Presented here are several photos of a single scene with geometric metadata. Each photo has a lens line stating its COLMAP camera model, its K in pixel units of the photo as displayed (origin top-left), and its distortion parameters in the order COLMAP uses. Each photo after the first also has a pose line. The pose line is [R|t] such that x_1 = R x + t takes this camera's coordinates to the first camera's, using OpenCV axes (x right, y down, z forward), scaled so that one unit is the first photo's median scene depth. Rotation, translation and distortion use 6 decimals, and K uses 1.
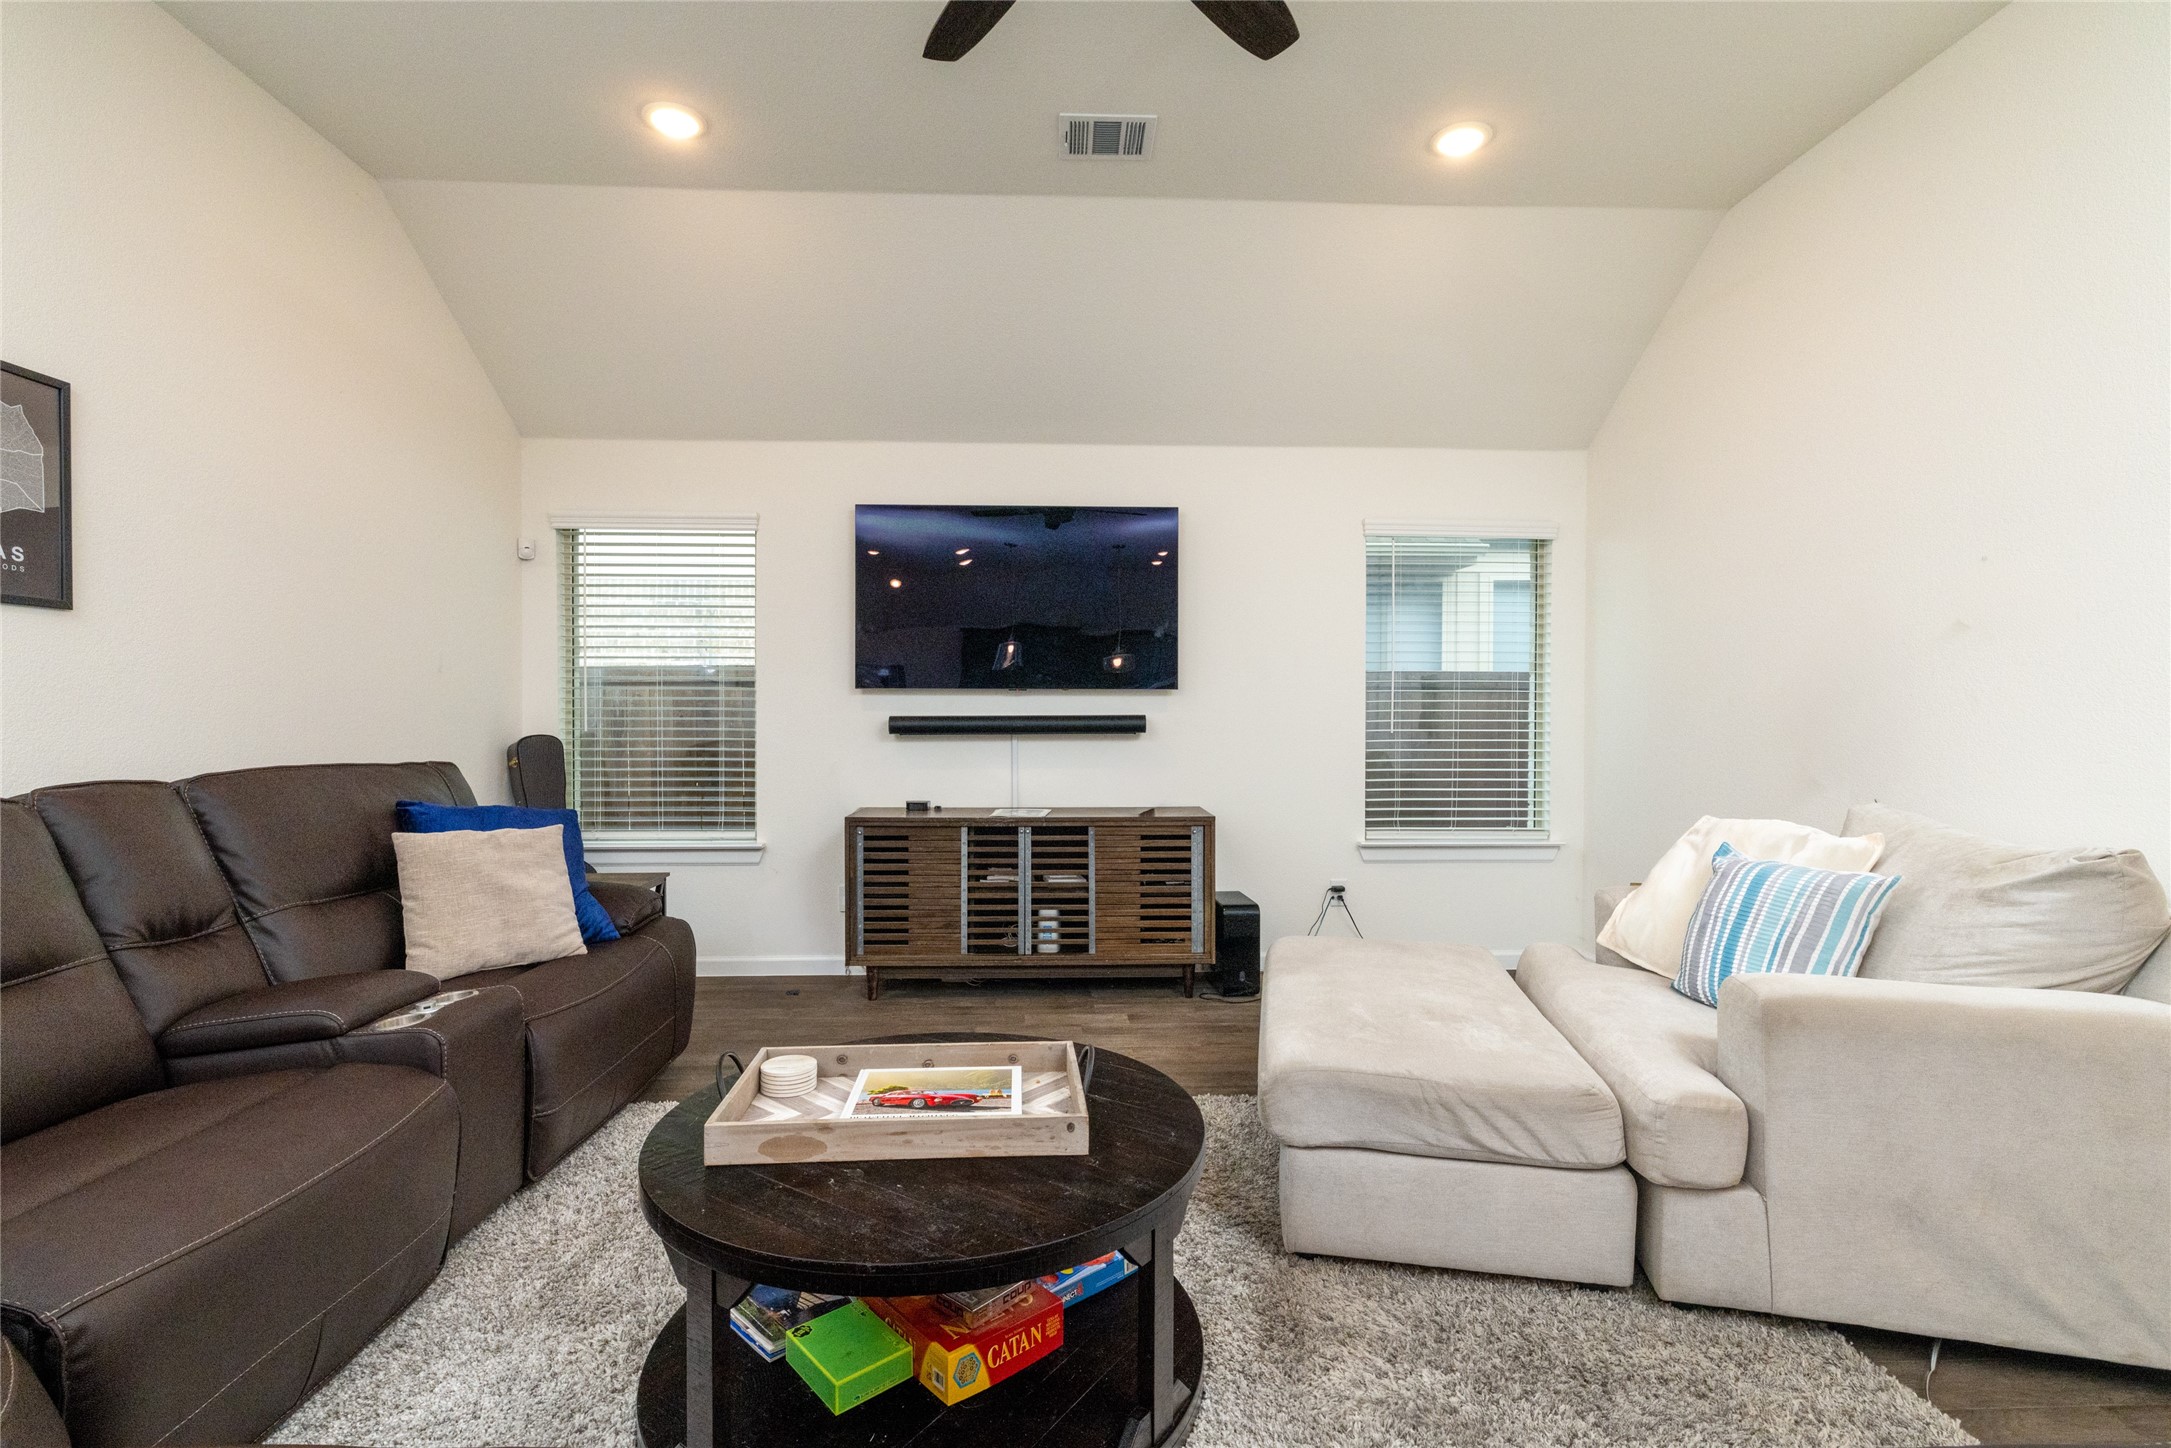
lens RADIAL K [[1008.7, 0, 1077.9], [0, 1008.7, 715.4], [0, 0, 1]] dist [0.000960, 0.000219]
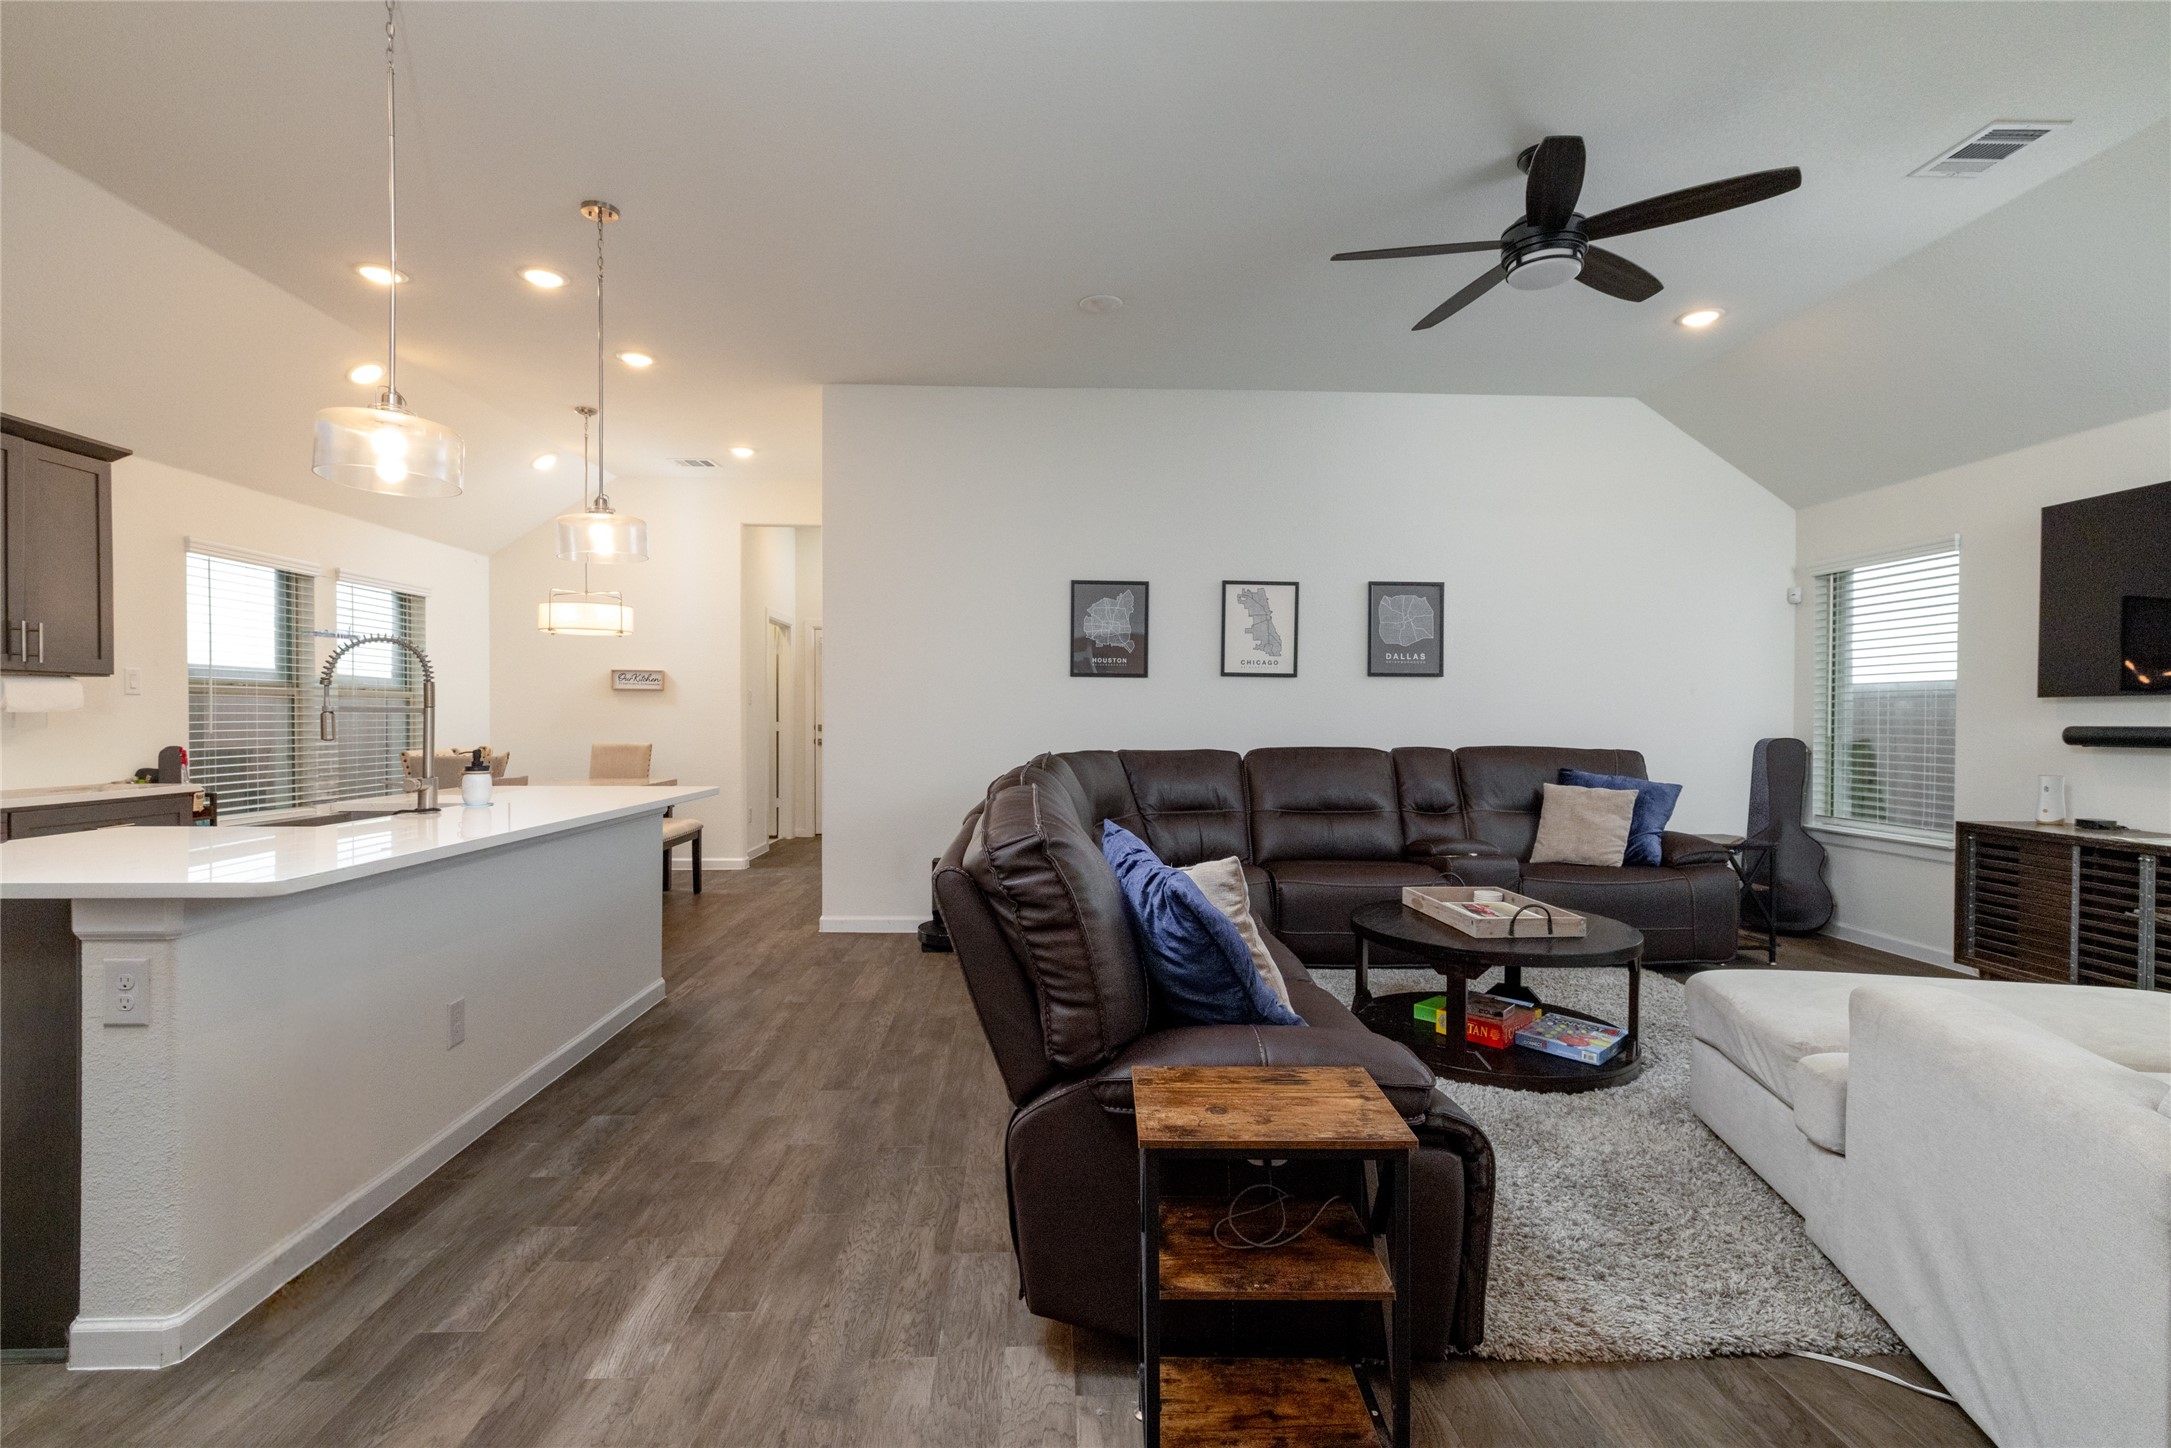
lens RADIAL K [[1007.5, 0, 1084.9], [0, 1007.5, 730.2], [0, 0, 1]] dist [0.001229, 0.000470]
pose [[0.014203, 0.012726, -0.999818, 0.802663], [-0.007085, 0.999895, 0.012626, -0.001321], [0.999874, 0.006904, 0.014292, 0.071087]]
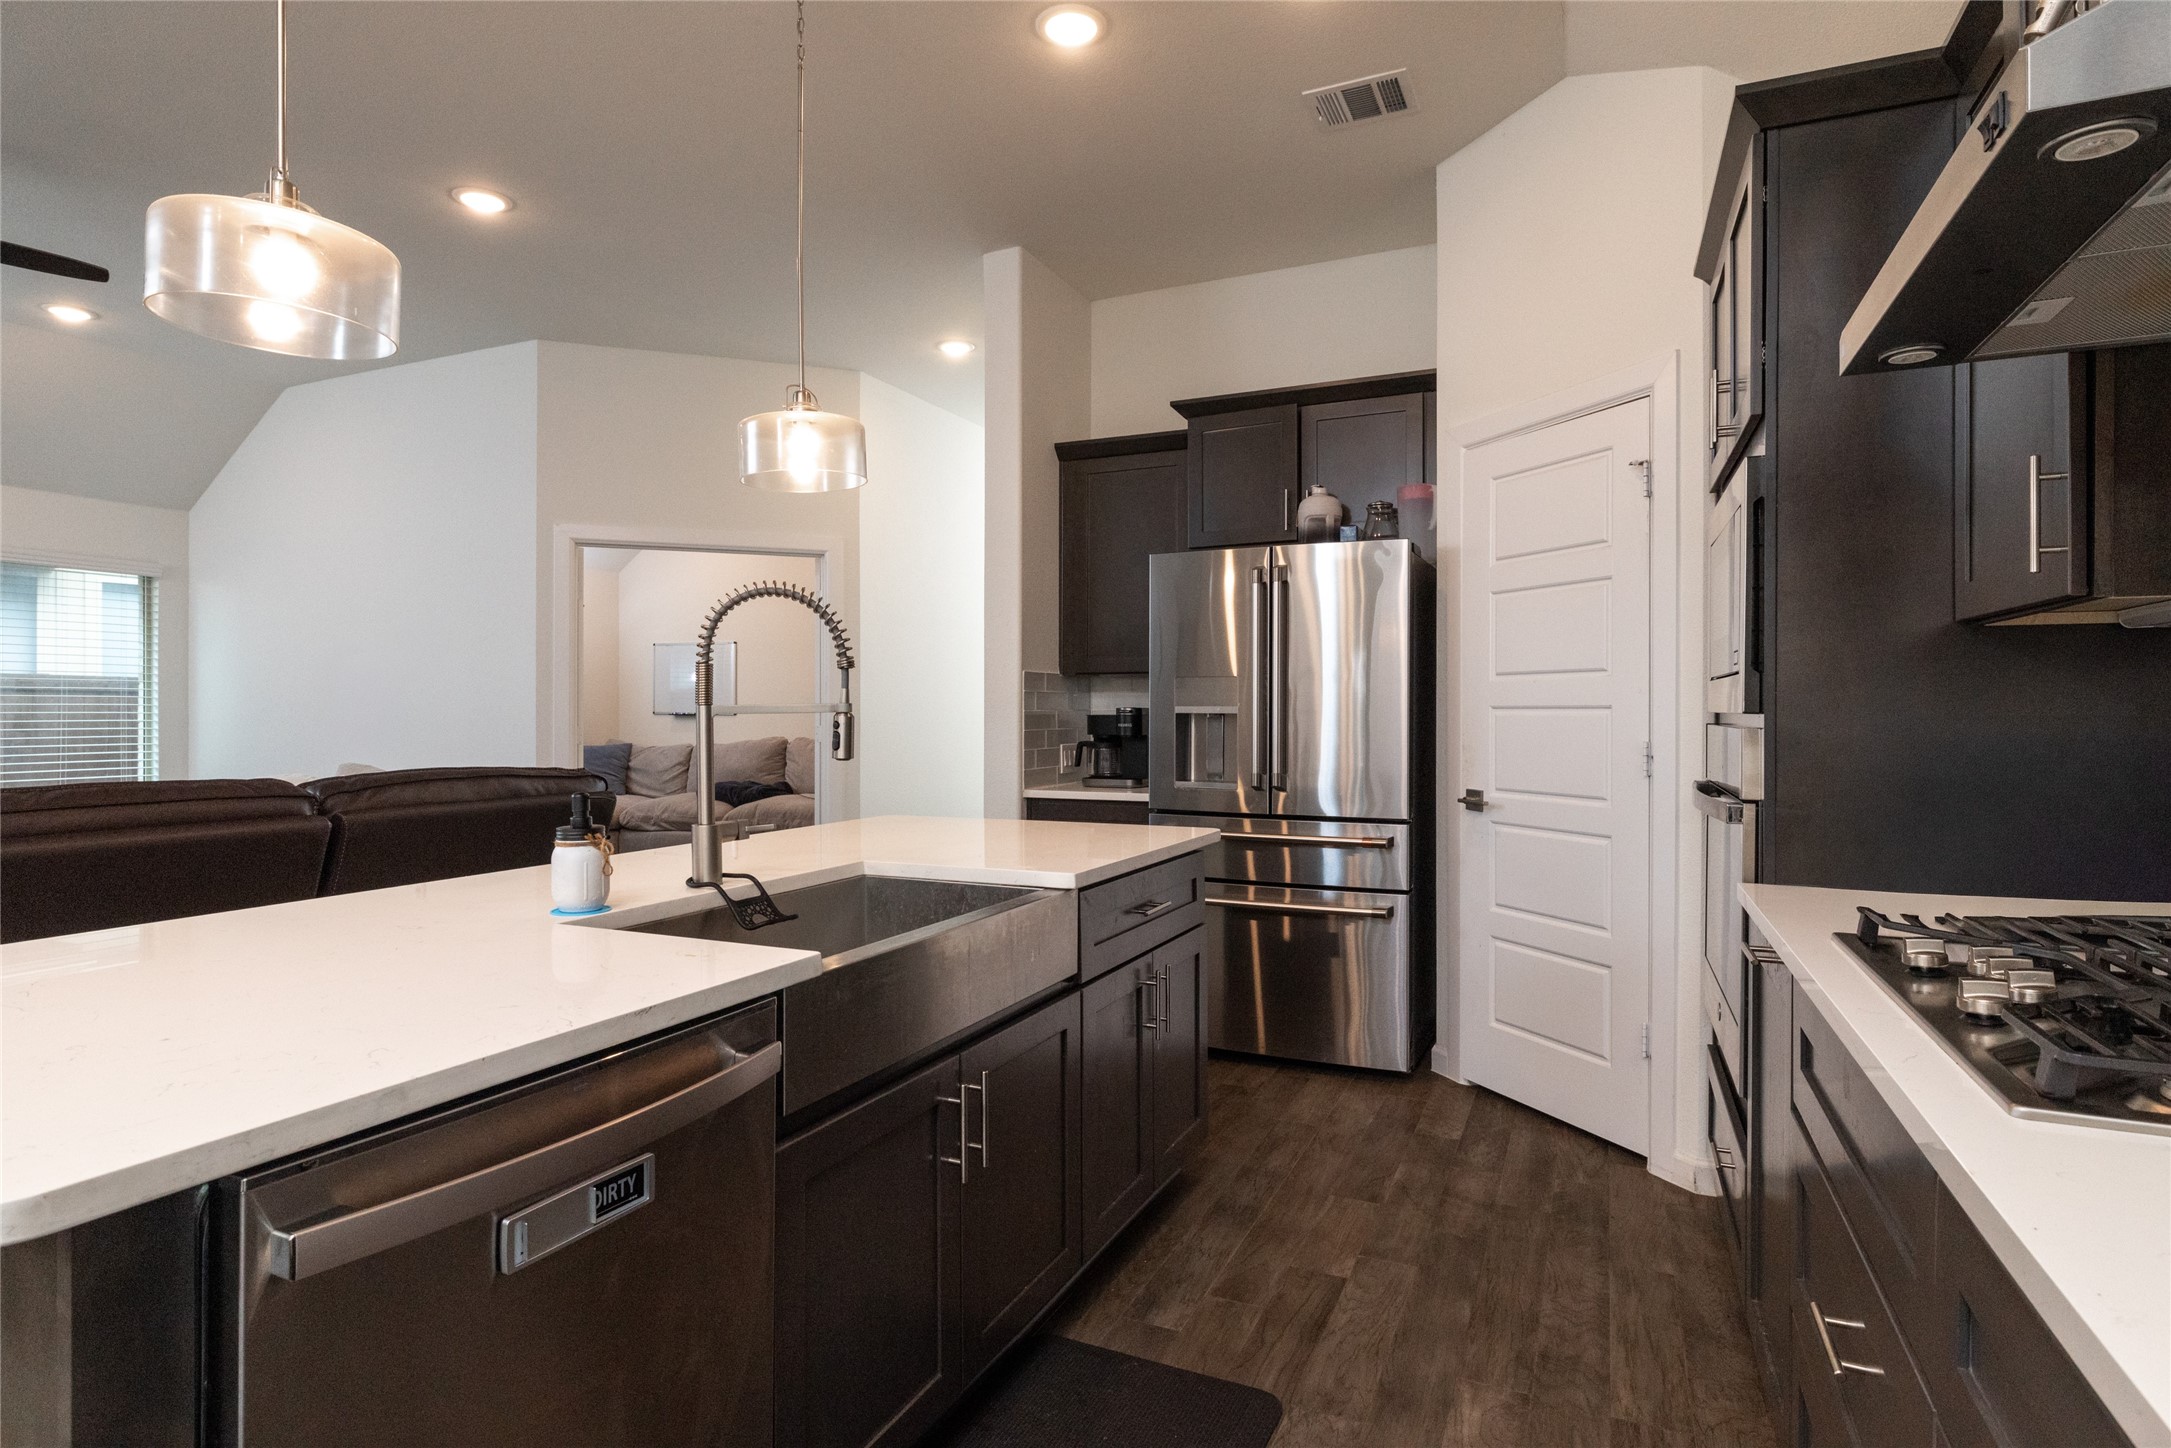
lens RADIAL K [[1135.7, 0, 1090.3], [0, 1135.7, 710.6], [0, 0, 1]] dist [0.001654, 0.000917]
pose [[0.444979, -0.002198, 0.895538, -0.329711], [0.004647, 0.999989, 0.000145, -0.002737], [-0.895529, 0.004098, 0.444985, -0.782430]]
